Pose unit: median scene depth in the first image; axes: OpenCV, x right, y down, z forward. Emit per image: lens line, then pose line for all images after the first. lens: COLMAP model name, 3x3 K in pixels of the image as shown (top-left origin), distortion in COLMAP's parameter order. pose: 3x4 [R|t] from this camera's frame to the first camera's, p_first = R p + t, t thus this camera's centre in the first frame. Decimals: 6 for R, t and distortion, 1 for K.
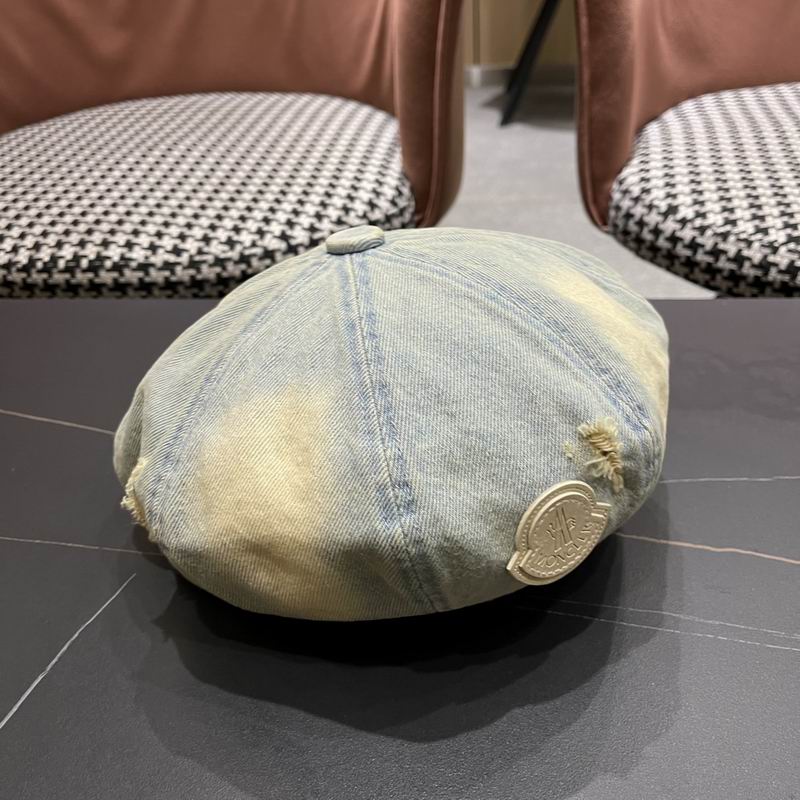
lens RADIAL K [[832.5, 0, 404.5], [0, 832.5, 412.0], [0, 0, 1]] dist [0.013793, 0.000000]
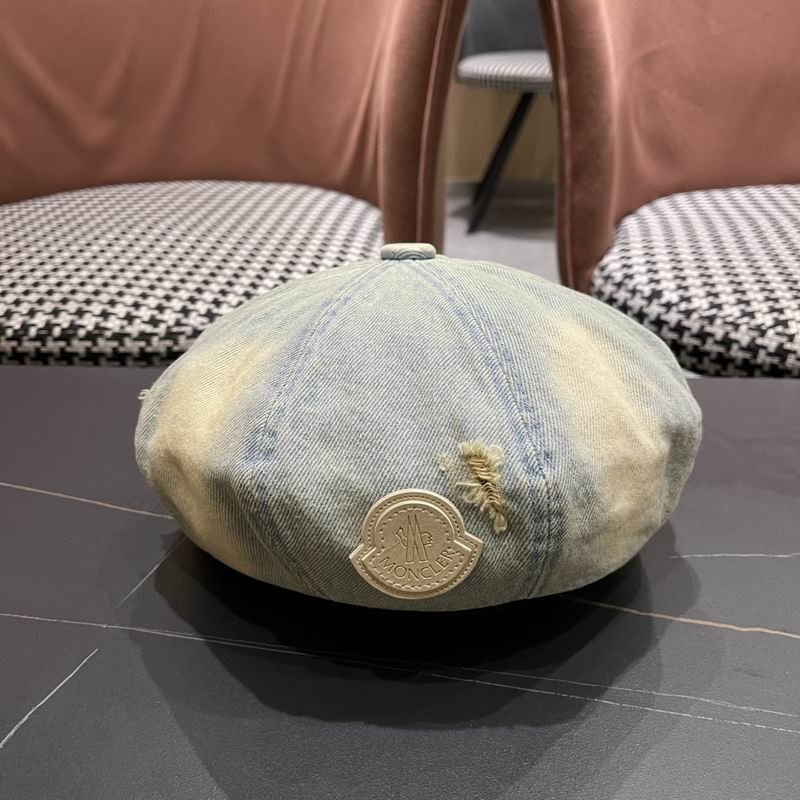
lens RADIAL K [[832.5, 0, 393.6], [0, 832.5, 402.1], [0, 0, 1]] dist [0.013793, 0.000000]
pose [[0.999217, 0.021363, 0.033288, -0.023964], [-0.016579, 0.990308, -0.137895, 0.028601], [-0.035911, 0.137235, 0.989887, 0.040428]]
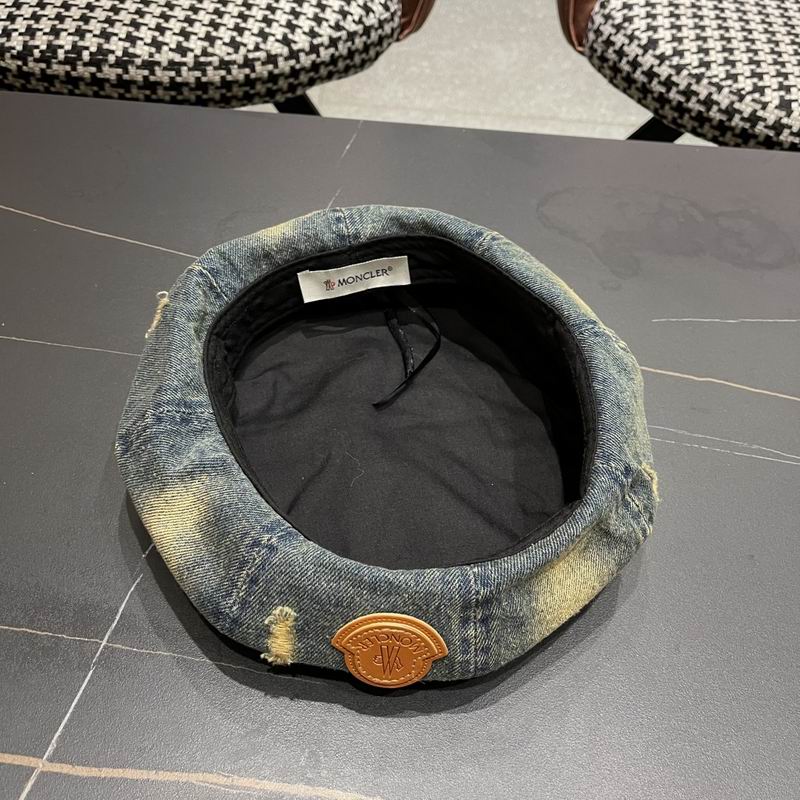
lens RADIAL K [[832.5, 0, 394.2], [0, 832.5, 403.3], [0, 0, 1]] dist [0.013793, 0.000000]
pose [[0.988433, 0.016017, 0.150810, -0.162575], [-0.056456, 0.961799, 0.267871, -0.067288], [-0.140758, -0.273287, 0.951578, -0.102841]]
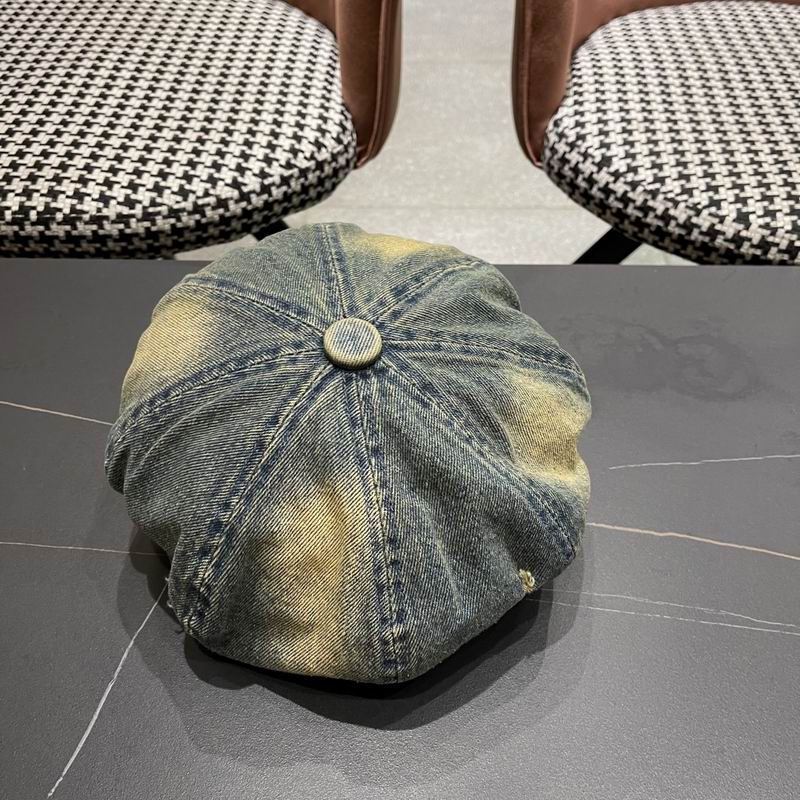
lens RADIAL K [[832.5, 0, 404.4], [0, 832.5, 398.3], [0, 0, 1]] dist [0.013793, 0.000000]
pose [[0.990687, -0.030121, 0.132786, -0.085384], [0.004832, 0.982387, 0.186794, -0.145630], [-0.136074, -0.184412, 0.973384, -0.058340]]
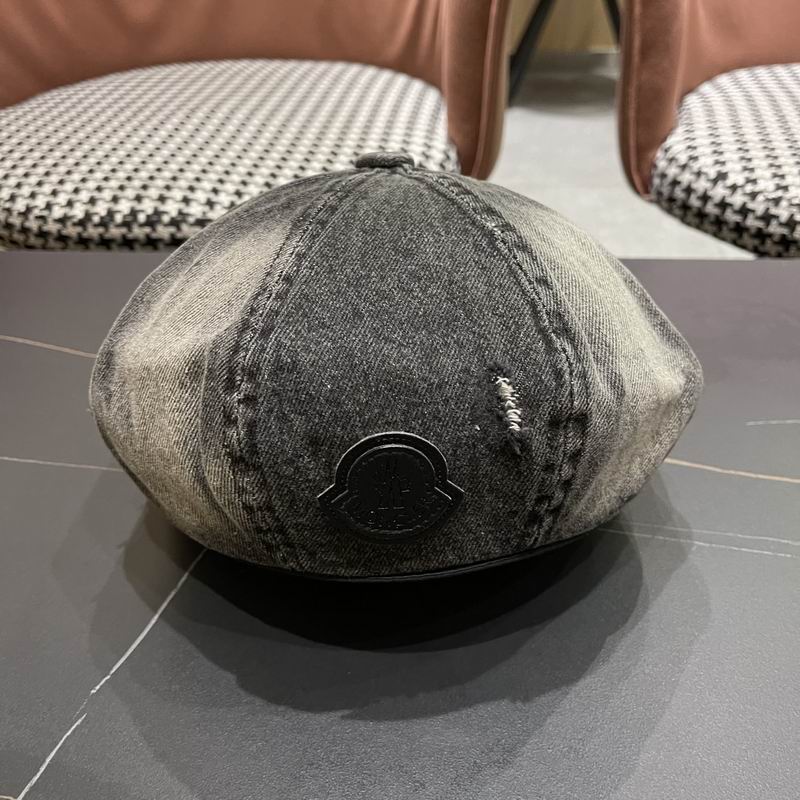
lens RADIAL K [[832.5, 0, 399.4], [0, 832.5, 413.3], [0, 0, 1]] dist [0.013793, 0.000000]
pose [[0.999662, 0.013258, 0.022362, -0.091246], [-0.013520, 0.999841, 0.011589, 0.040340], [-0.022205, -0.011887, 0.999683, -0.012972]]
